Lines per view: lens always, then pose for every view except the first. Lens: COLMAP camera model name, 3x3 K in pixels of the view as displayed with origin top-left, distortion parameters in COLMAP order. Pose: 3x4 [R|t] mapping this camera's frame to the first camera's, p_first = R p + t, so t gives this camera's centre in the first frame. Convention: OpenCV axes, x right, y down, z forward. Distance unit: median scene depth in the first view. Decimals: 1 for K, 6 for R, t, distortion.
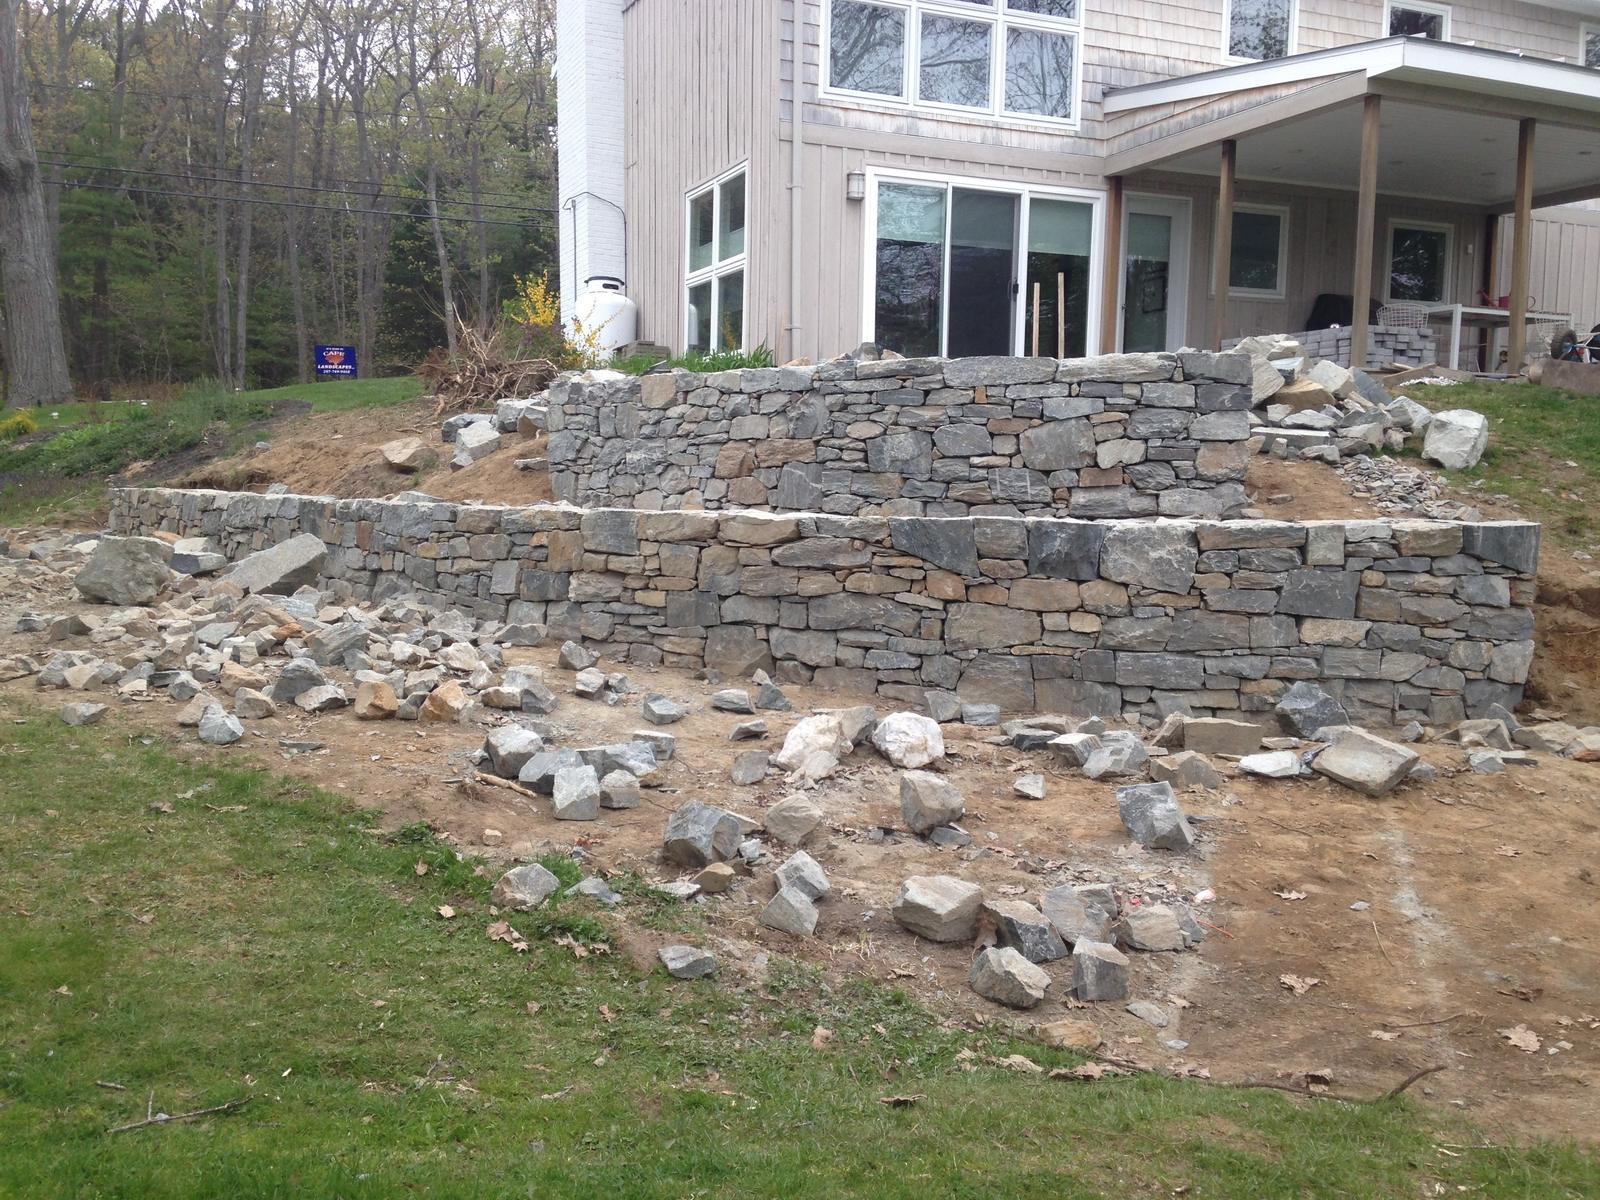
lens RADIAL K [[1457.6, 0, 800.0], [0, 1457.6, 600.0], [0, 0, 1]] dist [0.163862, -0.004912]
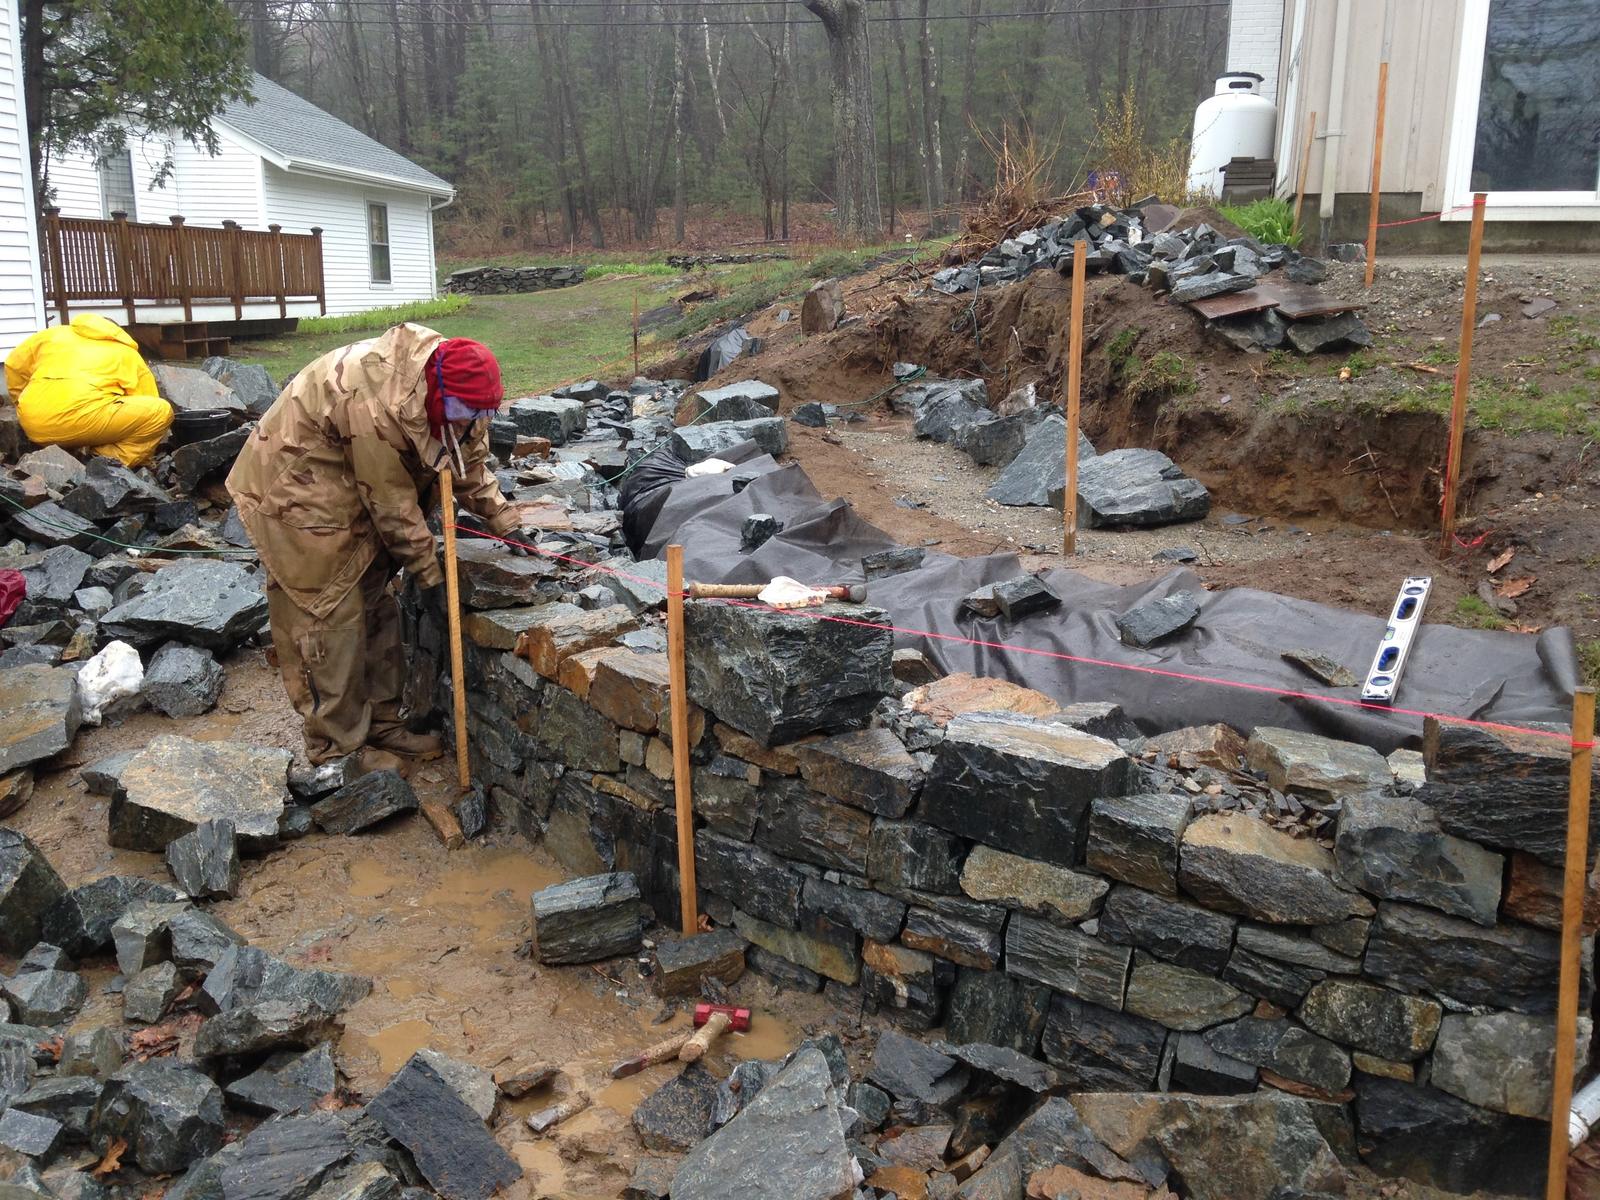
lens RADIAL K [[1468.9, 0, 800.0], [0, 1468.9, 600.0], [0, 0, 1]] dist [0.176900, 0.009187]
pose [[0.785042, 0.122725, -0.607163, 0.441913], [-0.050318, 0.989572, 0.134961, -0.094114], [0.617395, -0.075399, 0.783031, 0.478709]]
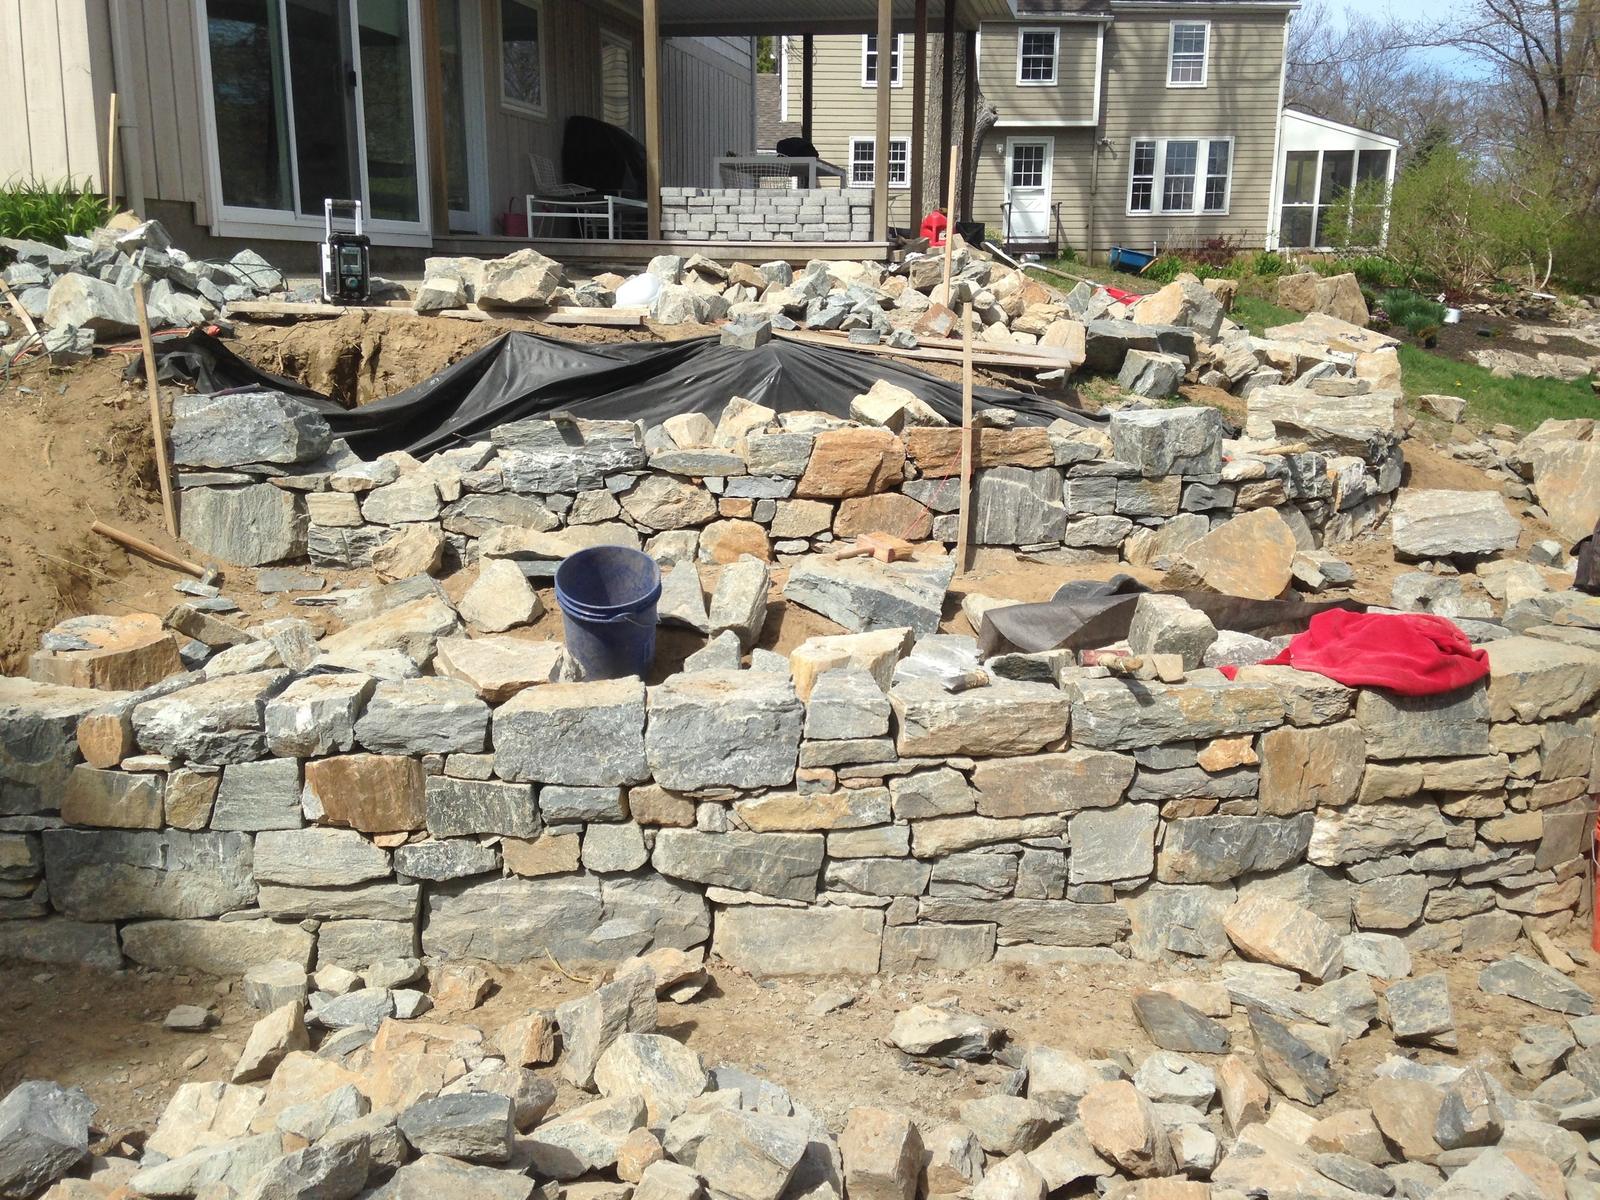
lens RADIAL K [[1439.0, 0, 800.0], [0, 1439.0, 600.0], [0, 0, 1]] dist [0.256514, -0.469471]
pose [[0.592678, -0.188871, 0.782982, -0.567462], [0.063279, 0.980032, 0.188505, -0.171267], [-0.802950, -0.062177, 0.592794, 0.775351]]
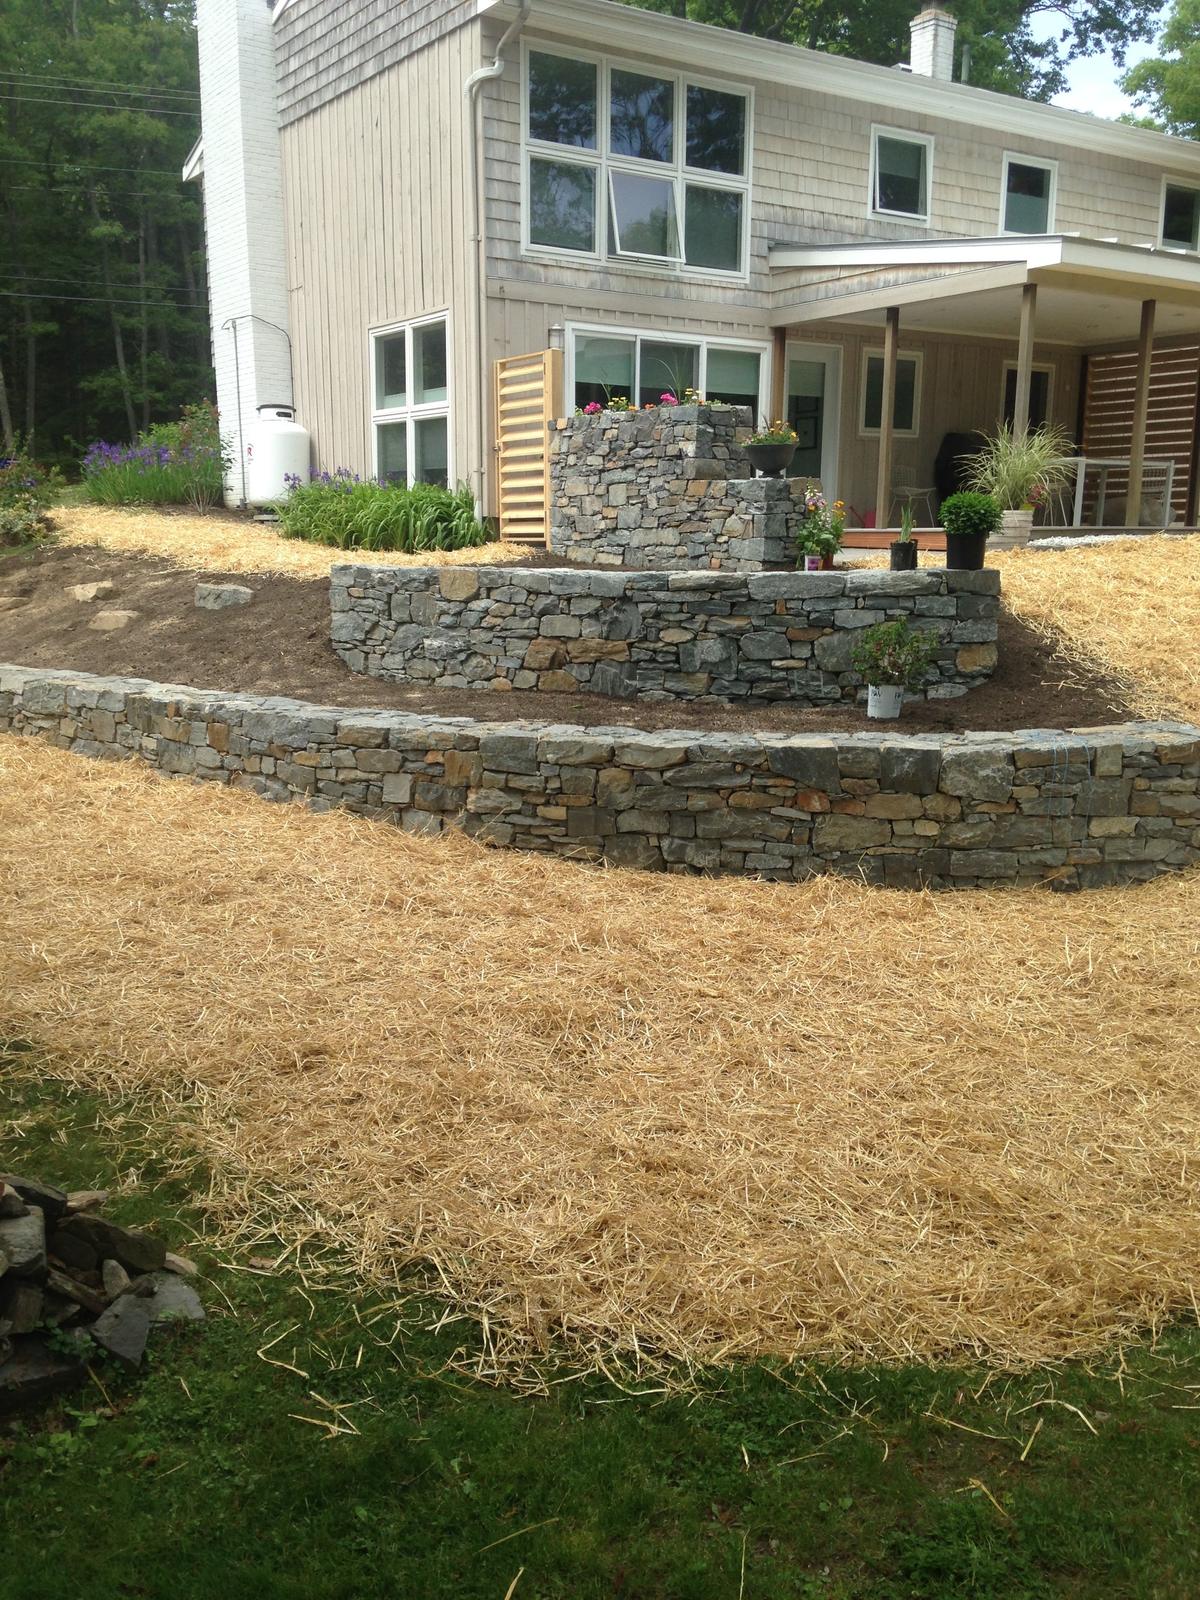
lens RADIAL K [[1457.6, 0, 590.0], [0, 1457.6, 810.6], [0, 0, 1]] dist [0.163862, -0.004912]
pose [[0.983923, -0.047041, 0.172288, -0.238024], [0.027335, 0.992987, 0.115016, -0.118874], [-0.176490, -0.108457, 0.978309, -0.135423]]
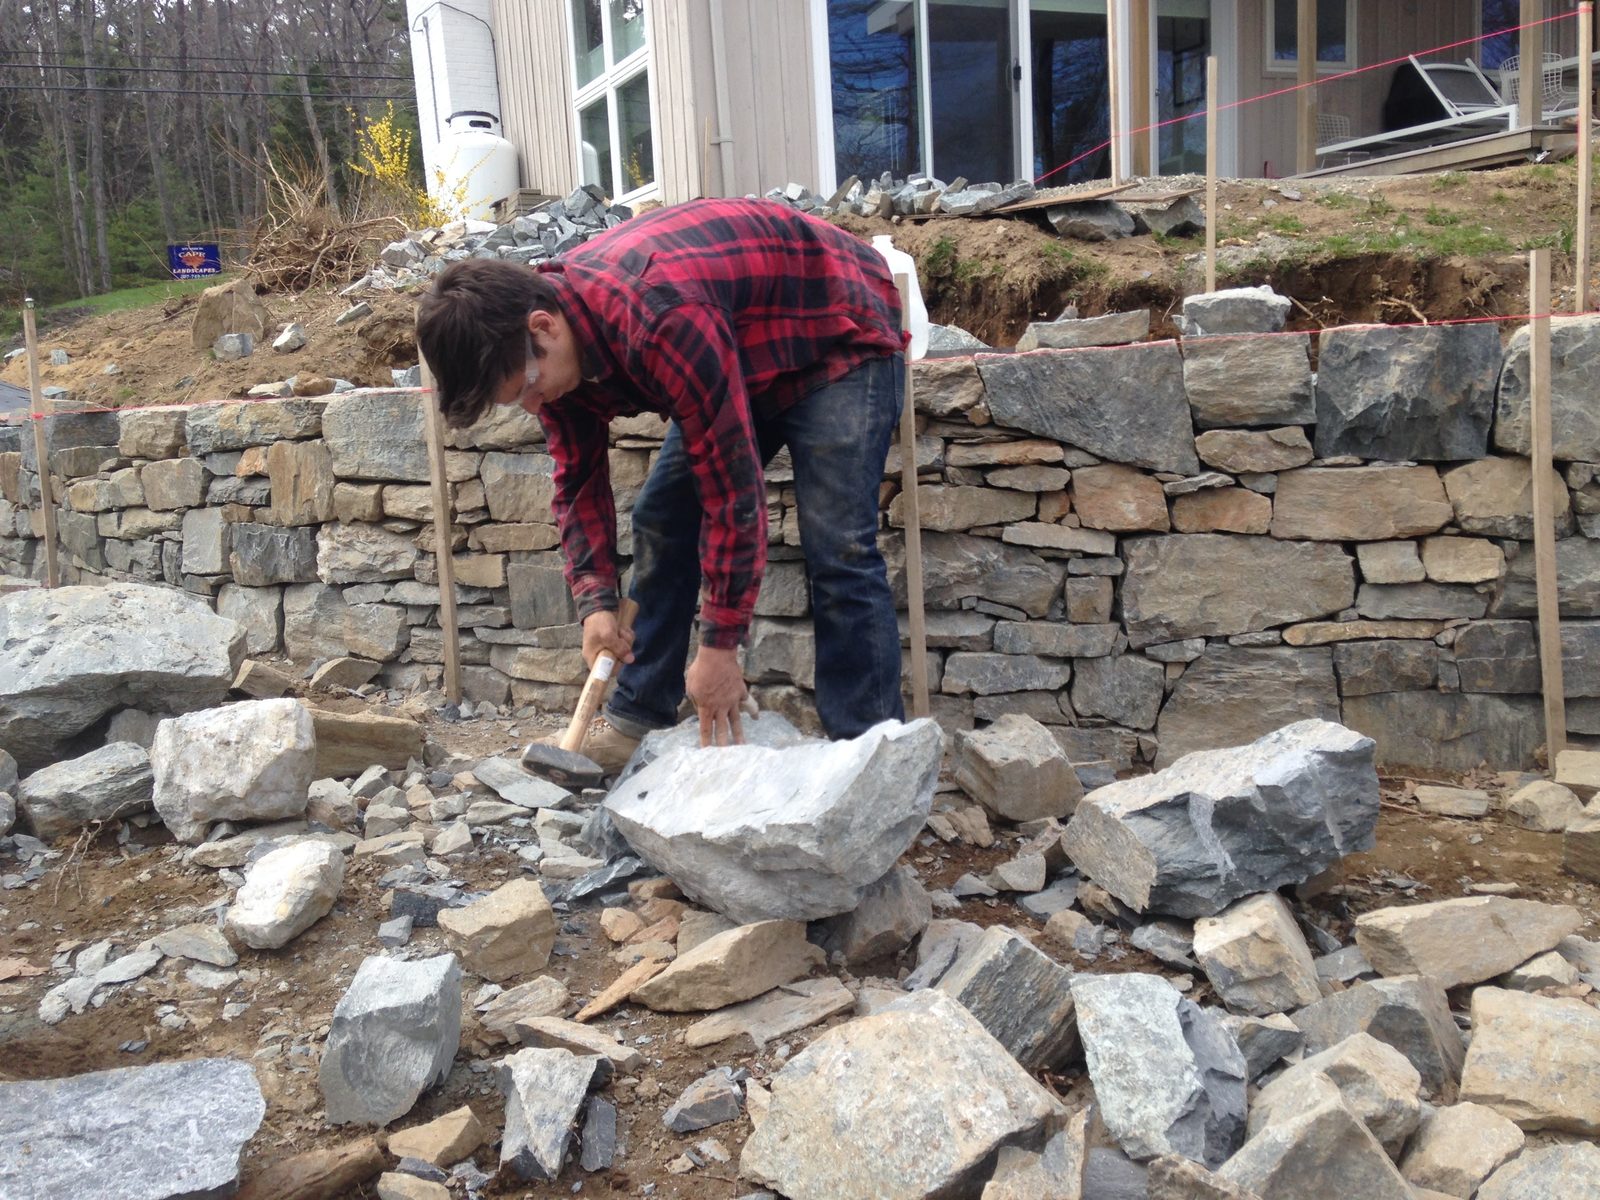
lens RADIAL K [[1439.0, 0, 800.0], [0, 1439.0, 600.0], [0, 0, 1]] dist [0.256514, -0.469471]
pose [[0.996430, -0.079304, 0.028937, -0.009268], [0.077151, 0.994617, 0.069169, -0.014115], [-0.034267, -0.066690, 0.997185, 0.451542]]
